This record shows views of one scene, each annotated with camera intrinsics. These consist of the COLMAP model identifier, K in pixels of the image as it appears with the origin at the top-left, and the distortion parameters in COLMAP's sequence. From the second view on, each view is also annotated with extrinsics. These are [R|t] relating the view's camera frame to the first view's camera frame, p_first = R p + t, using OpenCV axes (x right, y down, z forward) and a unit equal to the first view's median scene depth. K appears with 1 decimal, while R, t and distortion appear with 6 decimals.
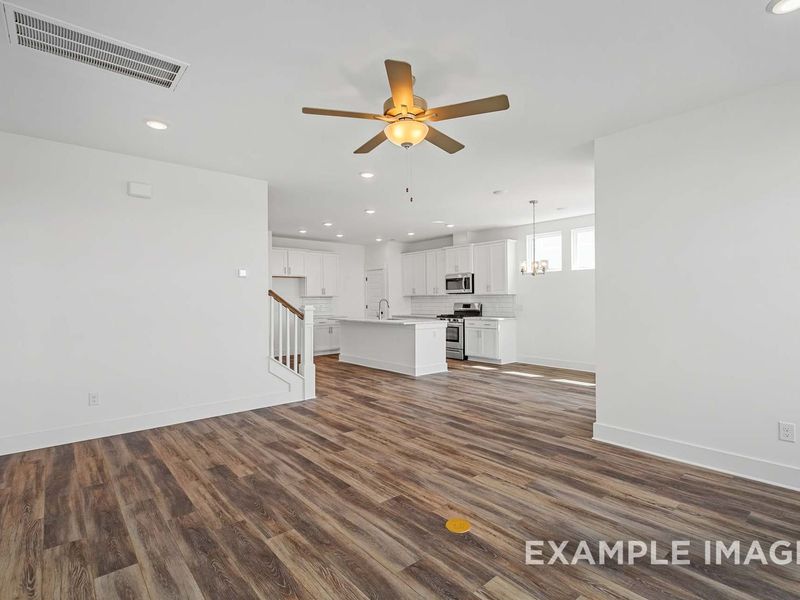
lens RADIAL K [[413.1, 0, 404.6], [0, 413.1, 295.1], [0, 0, 1]] dist [-0.005527, -0.000252]
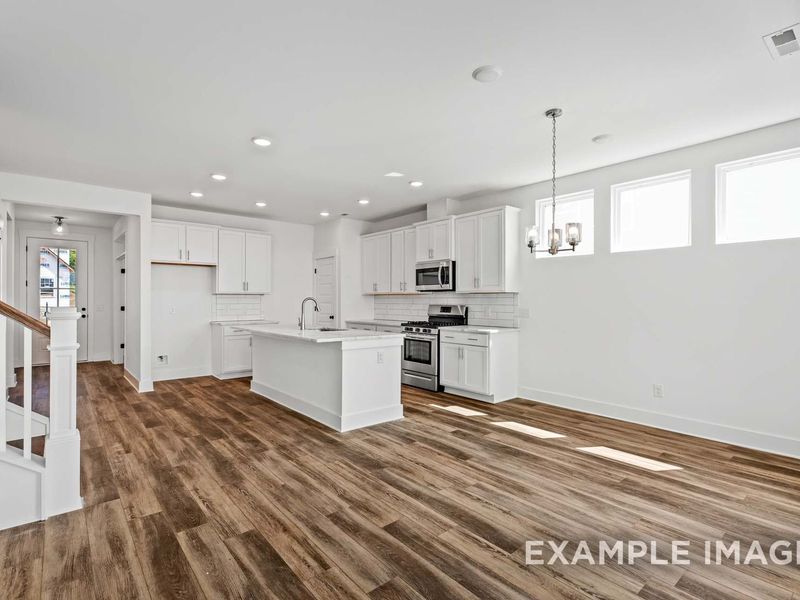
lens RADIAL K [[413.1, 0, 406.0], [0, 413.1, 297.1], [0, 0, 1]] dist [-0.005527, -0.000252]
pose [[0.999944, 0.009569, -0.004448, 0.092701], [-0.009547, 0.999942, 0.005047, 0.003830], [0.004496, -0.005005, 0.999977, 0.337967]]
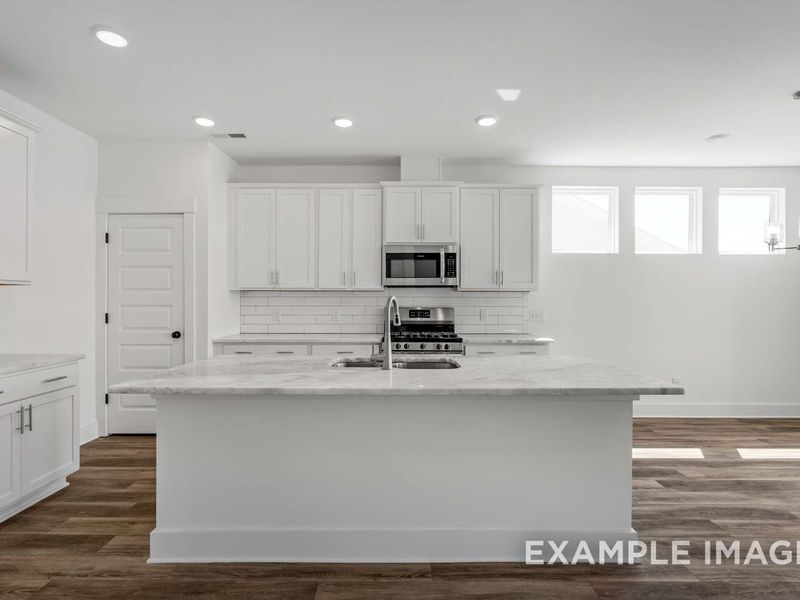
lens RADIAL K [[413.1, 0, 398.8], [0, 413.1, 301.2], [0, 0, 1]] dist [-0.005527, -0.000252]
pose [[0.647807, 0.005634, 0.761784, -0.243359], [-0.017228, 0.999825, 0.007255, 0.009746], [-0.761610, -0.017824, 0.647791, 0.747063]]
